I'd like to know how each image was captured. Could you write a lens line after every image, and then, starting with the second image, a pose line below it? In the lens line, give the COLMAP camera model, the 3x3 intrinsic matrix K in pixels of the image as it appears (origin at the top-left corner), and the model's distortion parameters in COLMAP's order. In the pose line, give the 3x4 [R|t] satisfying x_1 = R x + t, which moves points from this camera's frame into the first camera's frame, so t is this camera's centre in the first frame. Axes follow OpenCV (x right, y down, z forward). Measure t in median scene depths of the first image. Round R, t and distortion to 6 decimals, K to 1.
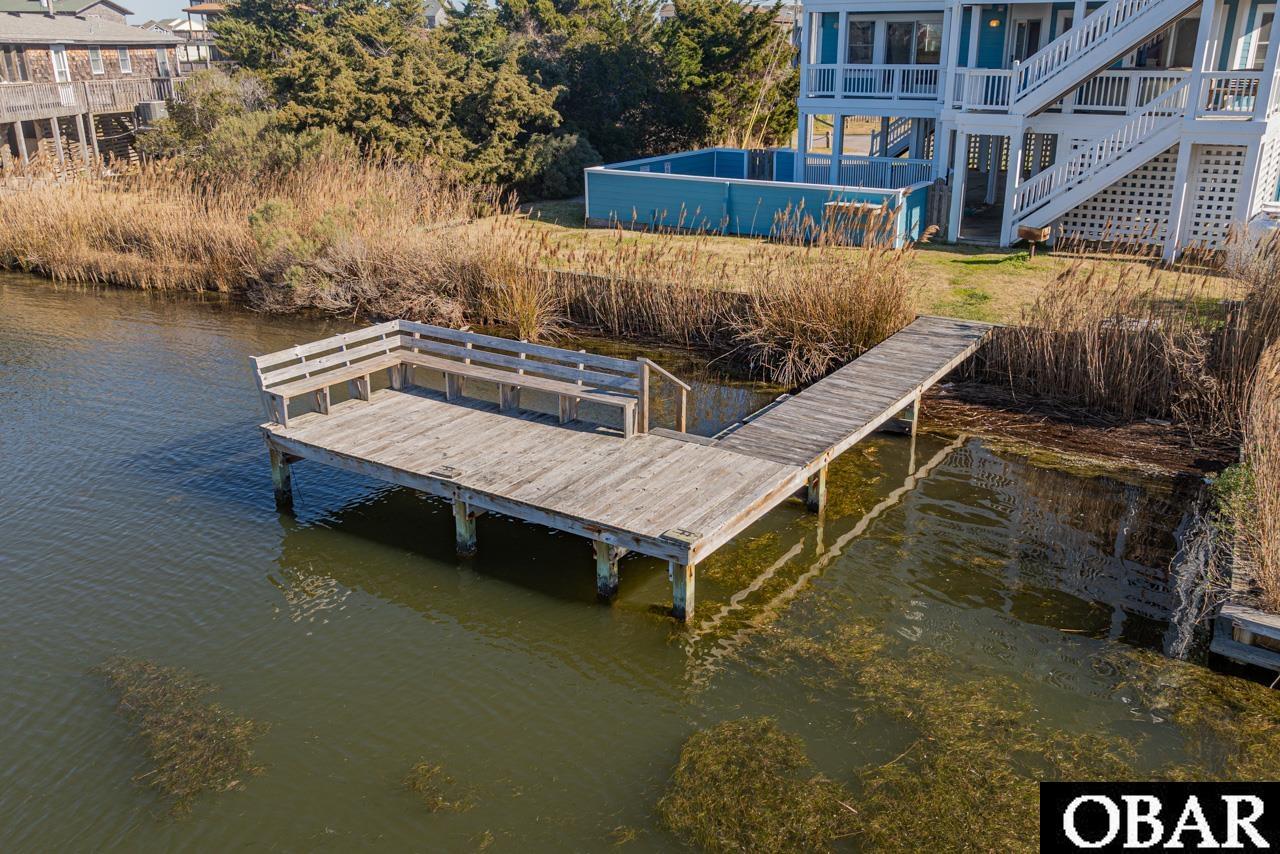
lens RADIAL K [[1084.0, 0, 646.6], [0, 1084.0, 427.2], [0, 0, 1]] dist [-0.011864, -0.001047]
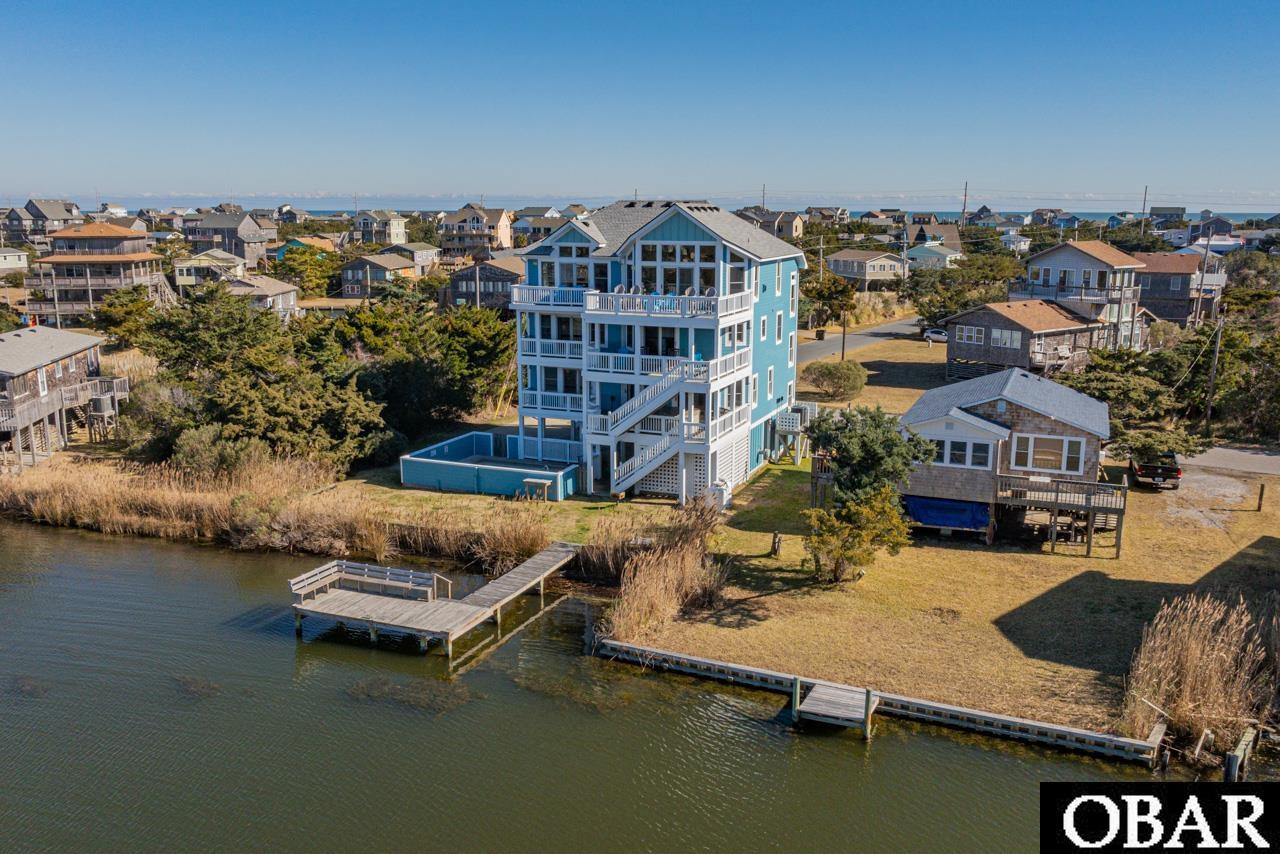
lens RADIAL K [[1084.0, 0, 652.6], [0, 1084.0, 429.2], [0, 0, 1]] dist [-0.011864, -0.001047]
pose [[0.980877, -0.030131, 0.192285, 0.013989], [0.057220, 0.988927, -0.136925, -0.008302], [-0.186030, 0.145309, 0.971740, -1.077549]]
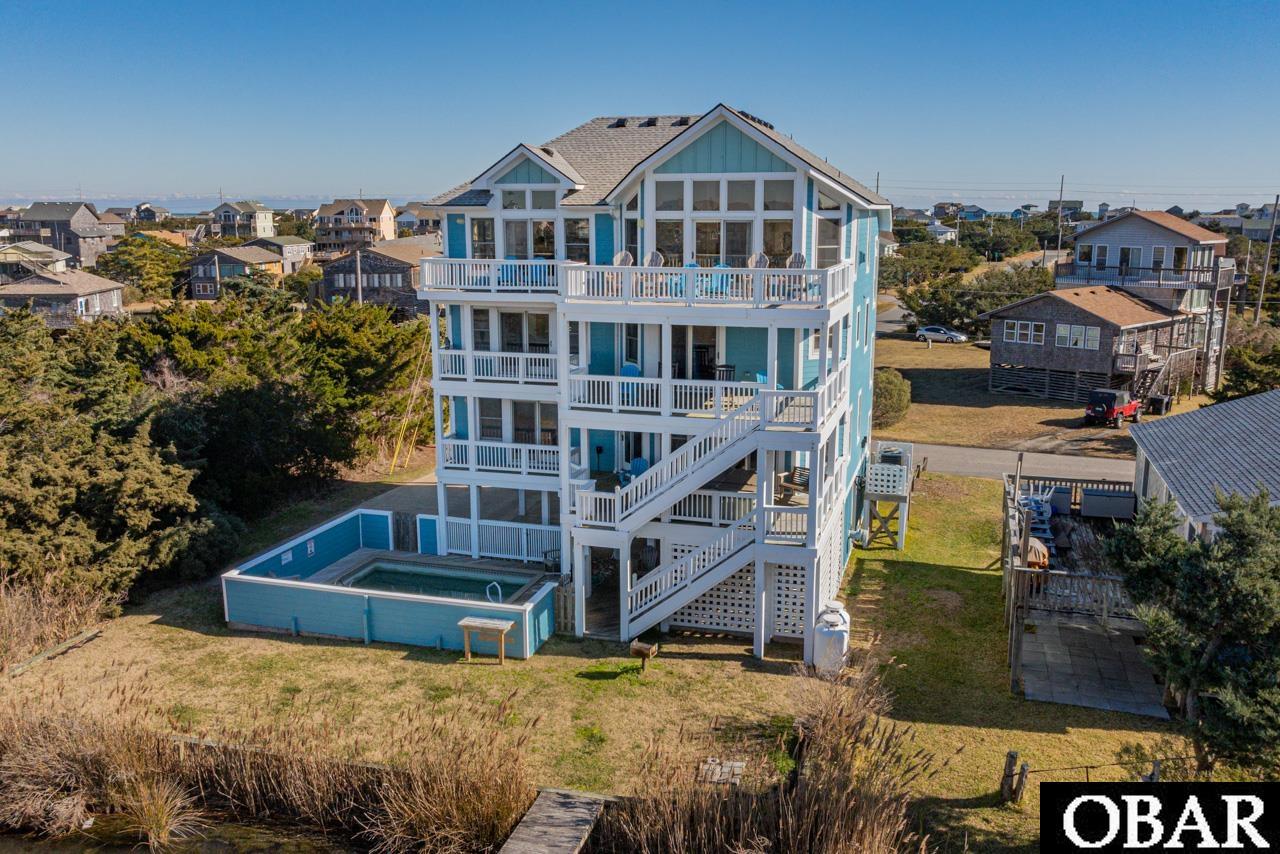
lens RADIAL K [[1084.0, 0, 649.4], [0, 1084.0, 427.6], [0, 0, 1]] dist [-0.011864, -0.001047]
pose [[0.955862, -0.052834, 0.289027, 0.047375], [0.094467, 0.986732, -0.132046, -0.245507], [-0.278216, 0.153521, 0.948170, -0.099511]]
